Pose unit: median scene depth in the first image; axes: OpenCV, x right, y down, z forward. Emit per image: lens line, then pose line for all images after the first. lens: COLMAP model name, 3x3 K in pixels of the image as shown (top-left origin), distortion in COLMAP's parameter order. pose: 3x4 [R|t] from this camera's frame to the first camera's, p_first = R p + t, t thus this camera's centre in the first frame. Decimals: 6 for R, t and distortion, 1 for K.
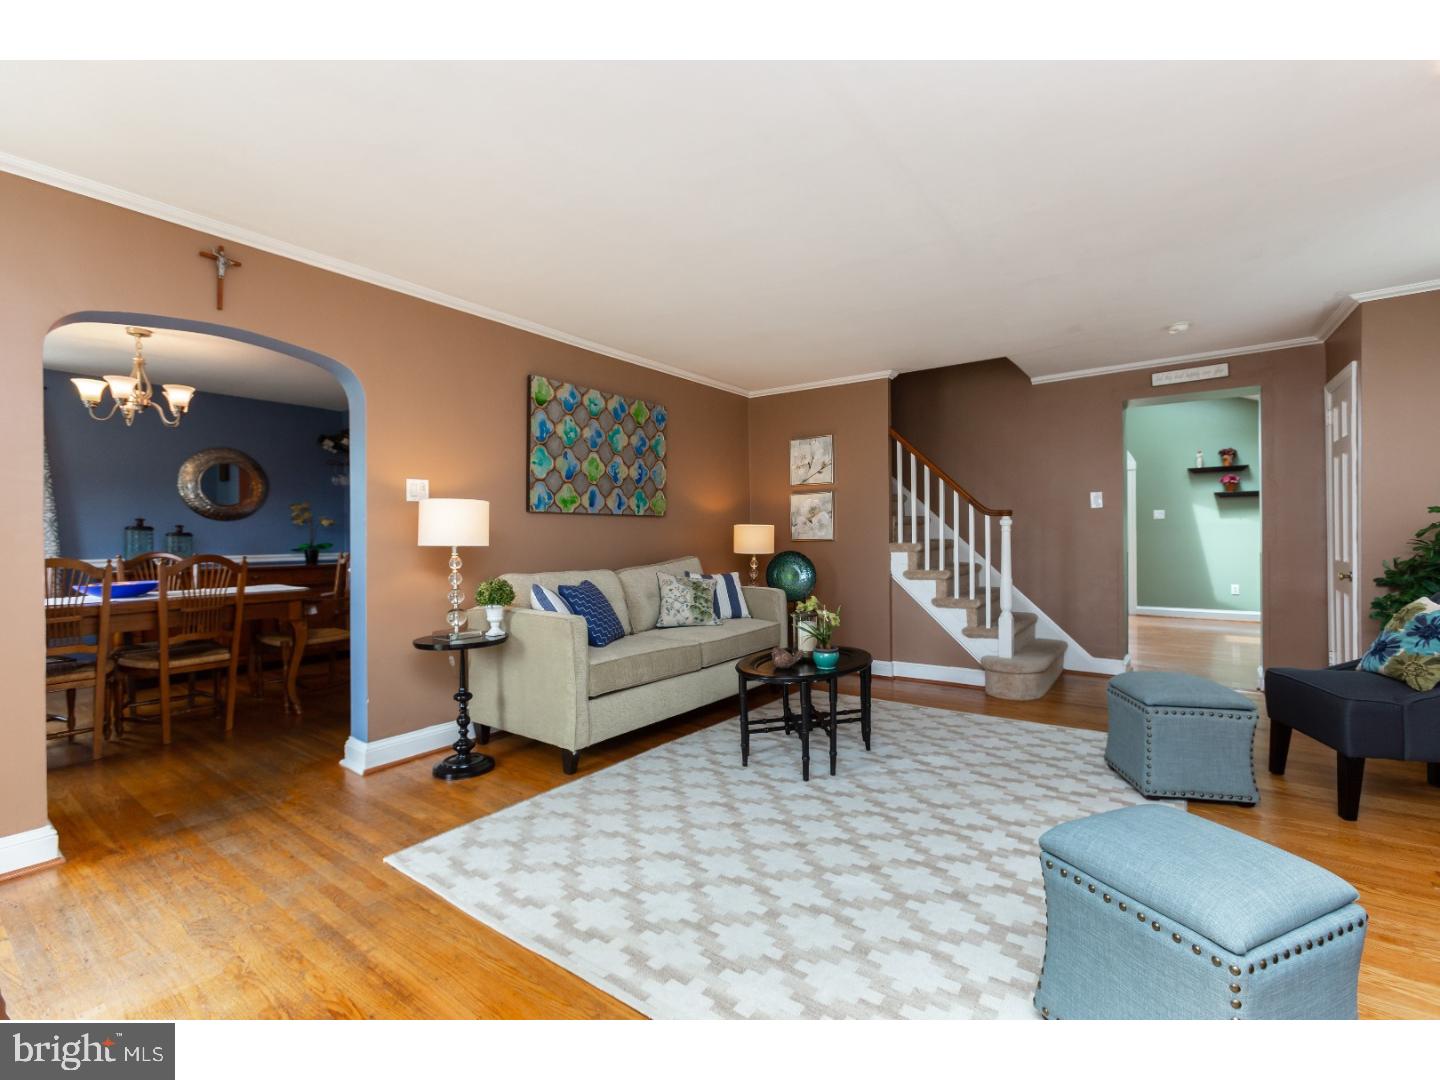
lens RADIAL K [[635.7, 0, 724.2], [0, 635.7, 534.0], [0, 0, 1]] dist [-0.019007, 0.001036]
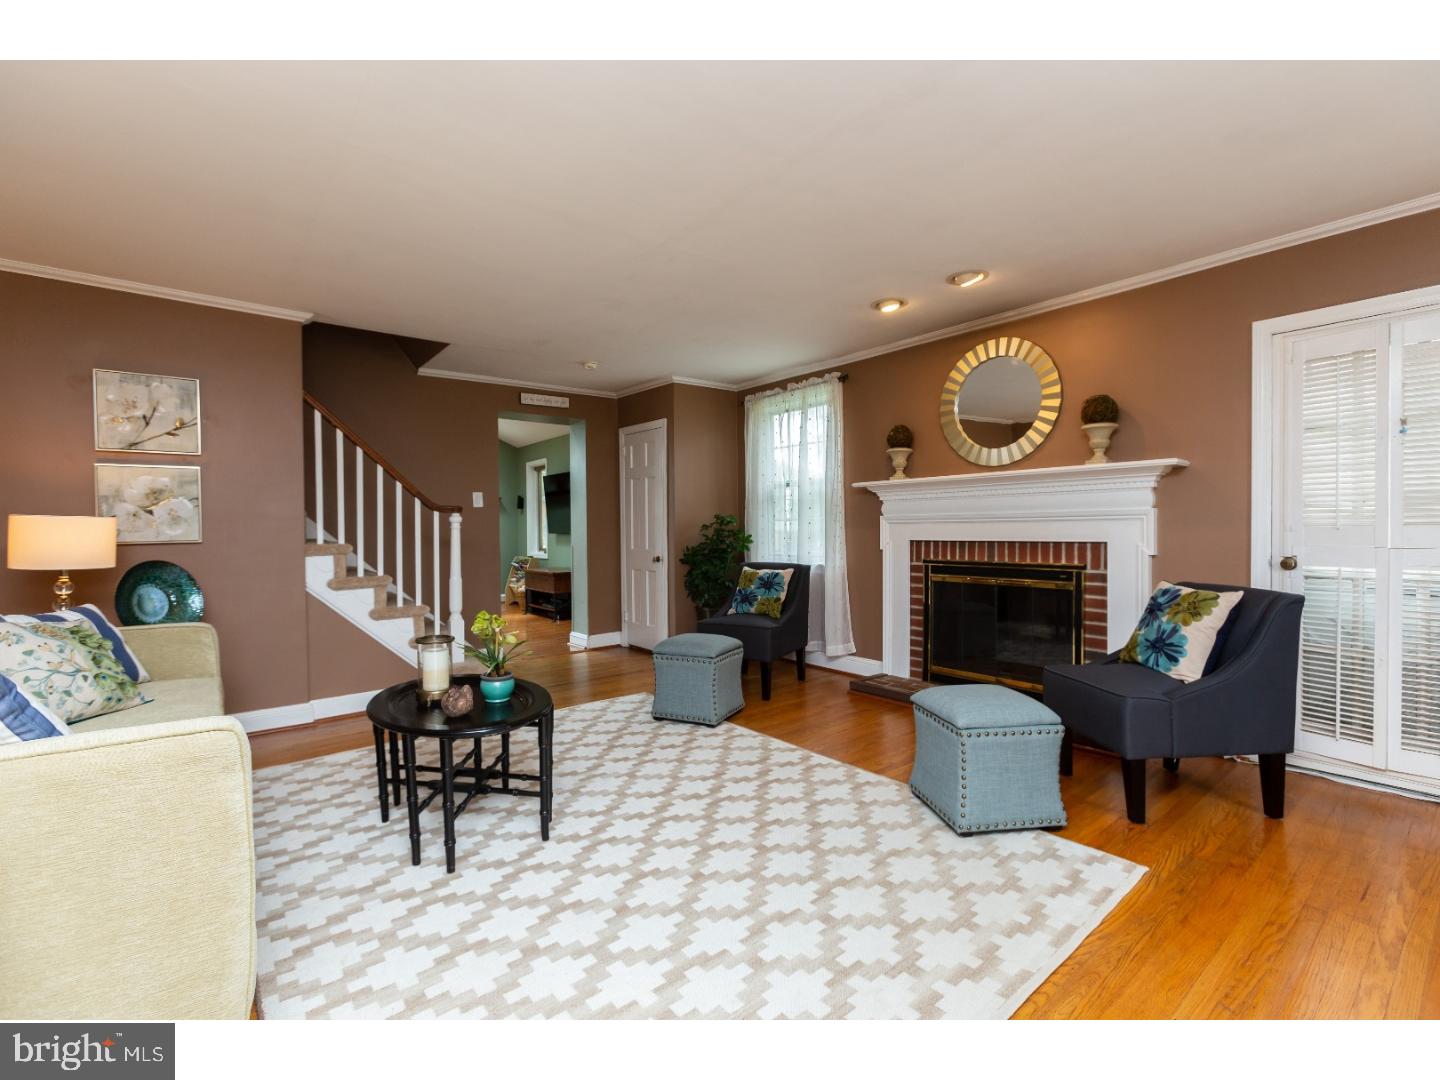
lens RADIAL K [[635.7, 0, 724.2], [0, 635.7, 534.0], [0, 0, 1]] dist [-0.019007, 0.001036]
pose [[0.249417, -0.003070, 0.968391, -0.372991], [0.004646, 0.999987, 0.001974, 0.003221], [-0.968385, 0.004007, 0.249428, 0.376146]]
